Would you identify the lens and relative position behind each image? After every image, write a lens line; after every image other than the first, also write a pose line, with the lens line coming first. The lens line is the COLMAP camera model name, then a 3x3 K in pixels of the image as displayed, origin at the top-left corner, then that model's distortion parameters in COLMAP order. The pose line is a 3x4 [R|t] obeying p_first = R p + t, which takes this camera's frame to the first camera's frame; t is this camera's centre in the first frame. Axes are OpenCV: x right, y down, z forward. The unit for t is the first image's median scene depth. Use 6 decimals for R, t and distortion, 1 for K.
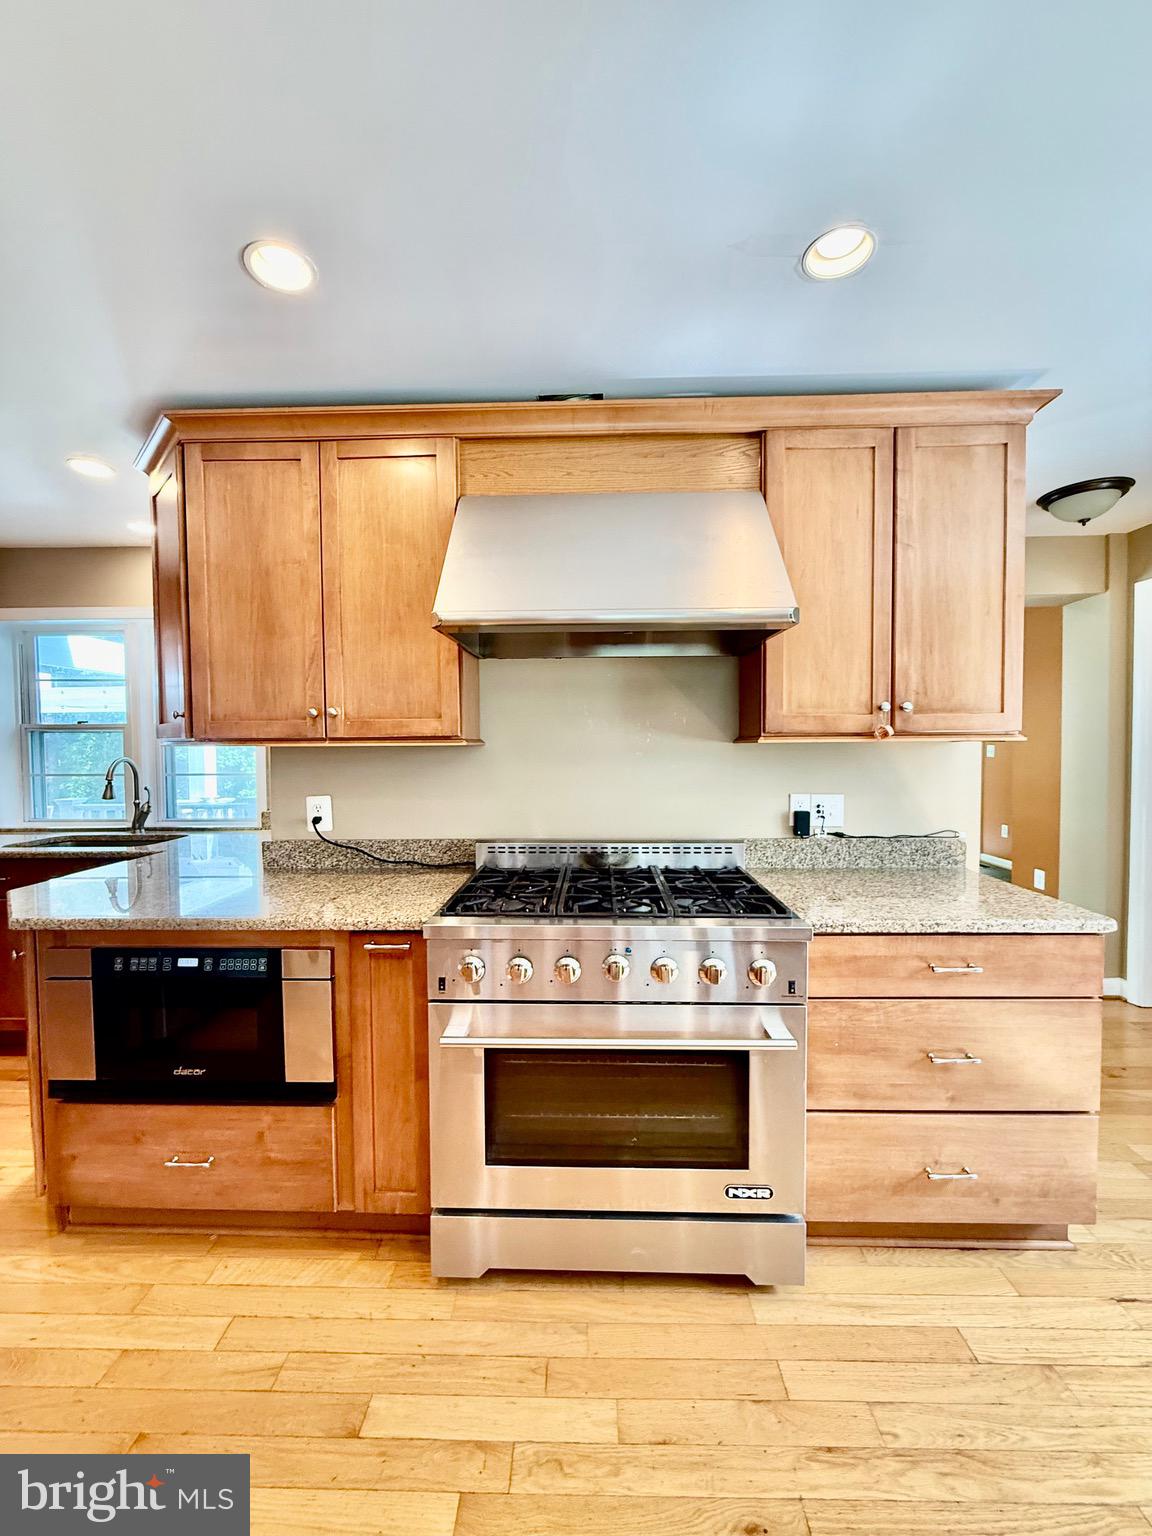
lens RADIAL K [[614.9, 0, 575.6], [0, 614.9, 764.7], [0, 0, 1]] dist [0.000892, 0.000072]
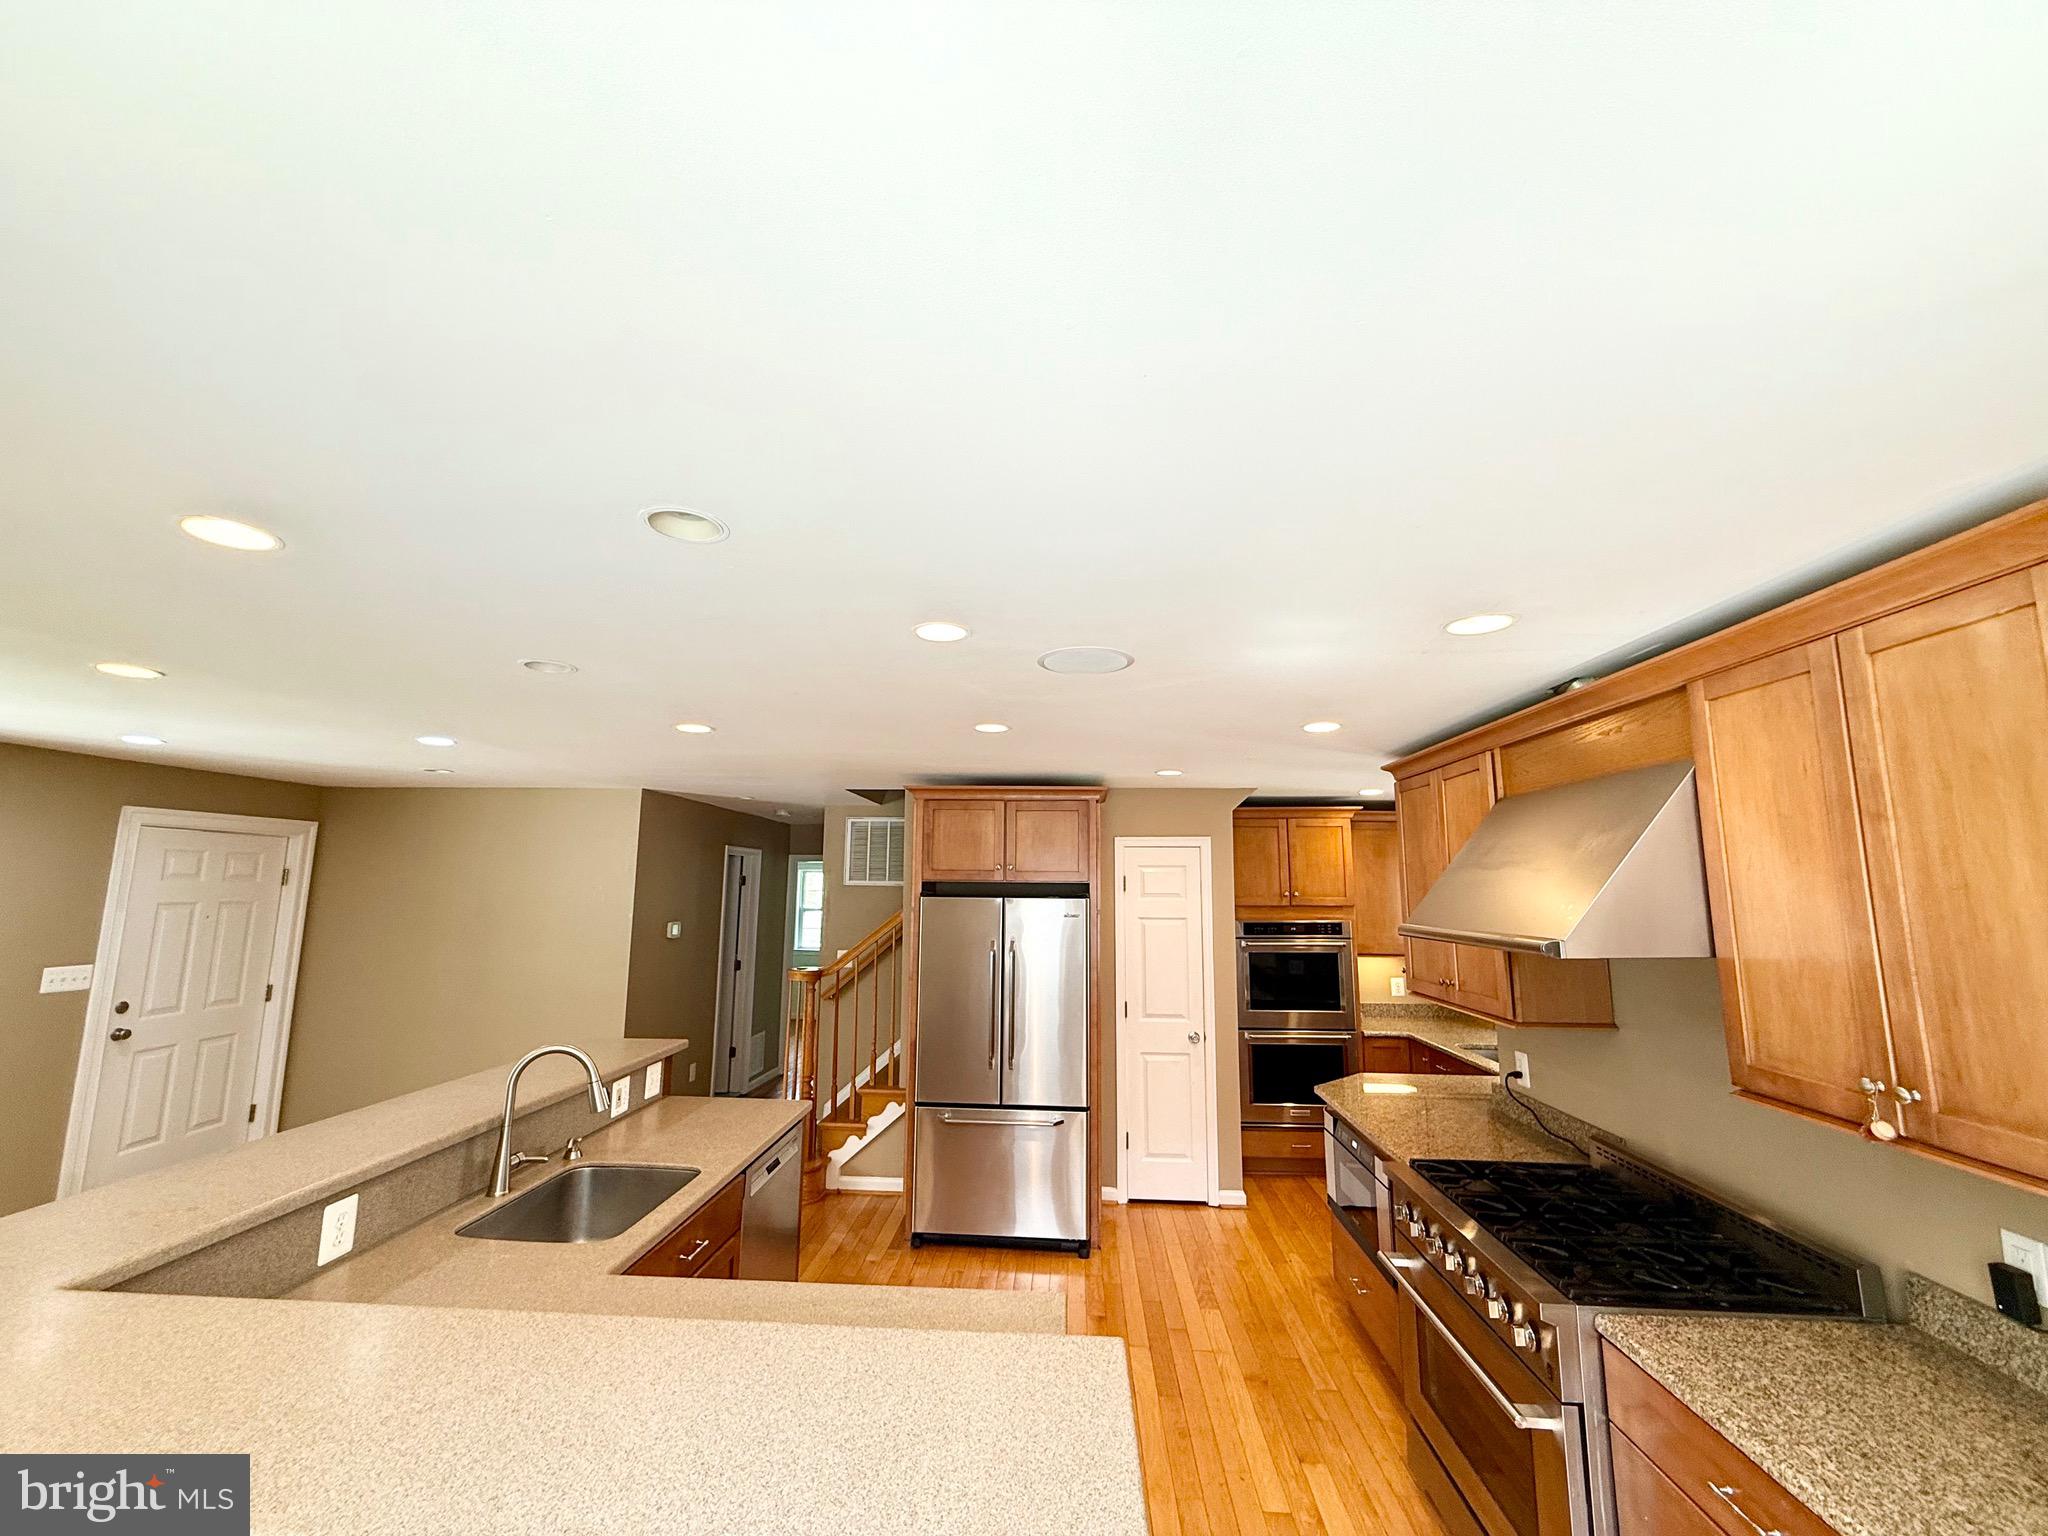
lens RADIAL K [[817.4, 0, 1018.4], [0, 817.4, 769.6], [0, 0, 1]] dist [-0.000589, 0.000084]
pose [[-0.037670, -0.137781, -0.989746, 1.344706], [-0.040963, 0.989830, -0.136233, -0.253953], [0.998450, 0.035411, -0.042931, 0.189503]]
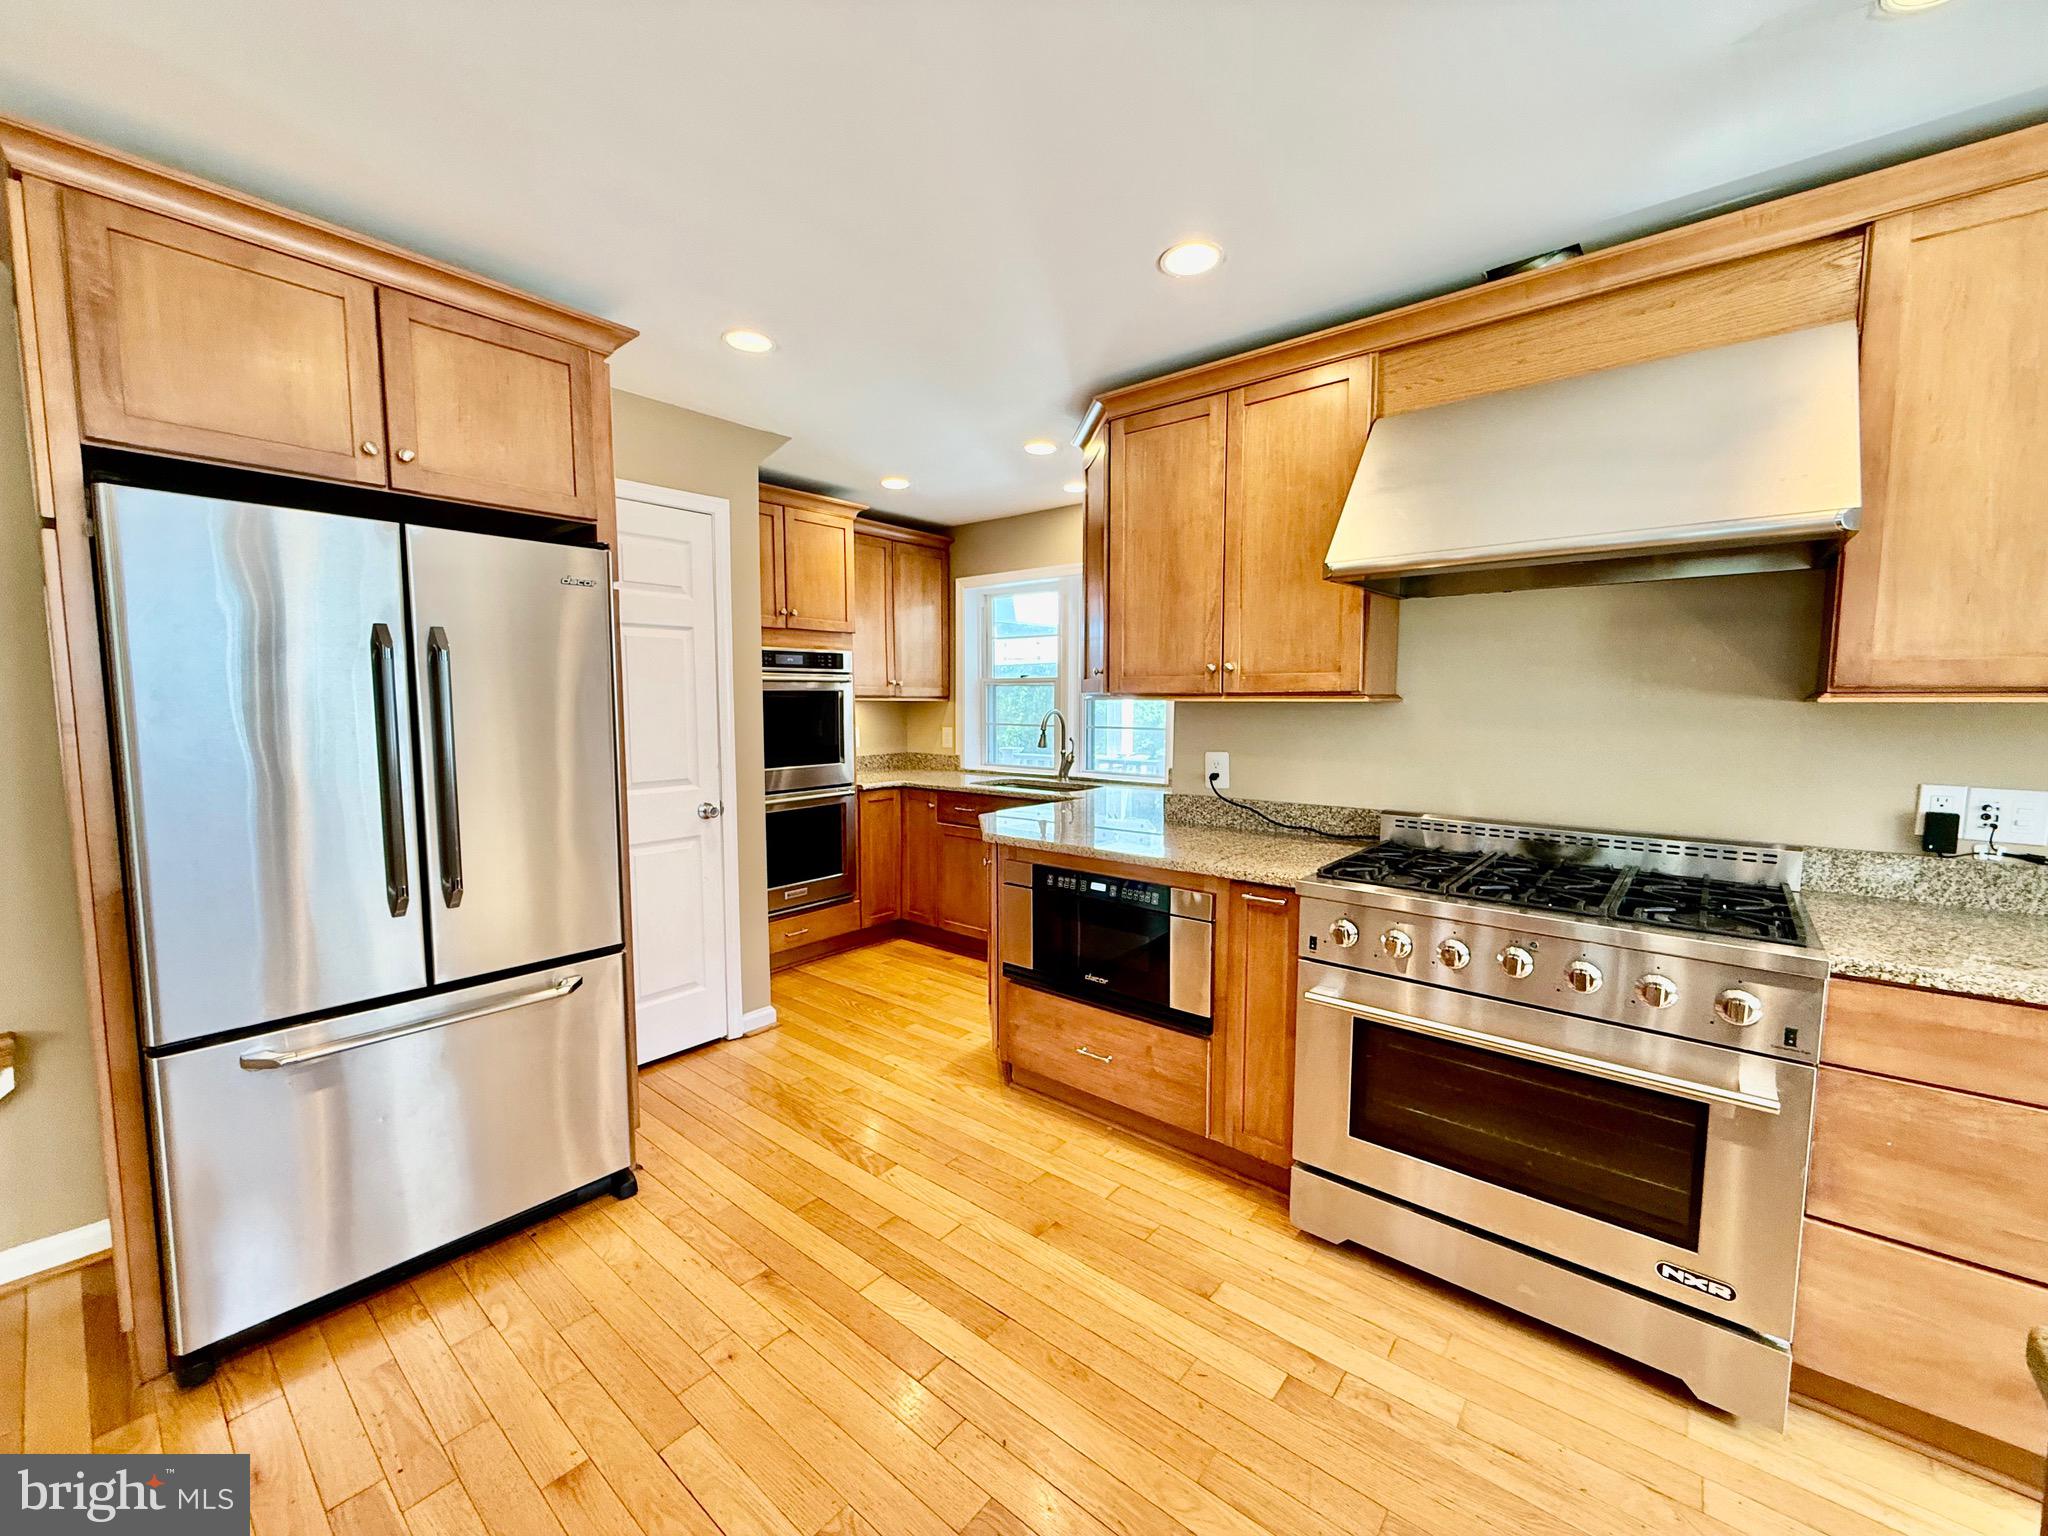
lens RADIAL K [[819.9, 0, 1020.0], [0, 819.9, 769.7], [0, 0, 1]] dist [0.000892, 0.000072]
pose [[0.784351, 0.060905, -0.617320, 0.170900], [-0.026133, 0.997529, 0.065212, 0.002621], [0.619767, -0.035016, 0.784004, -0.260158]]
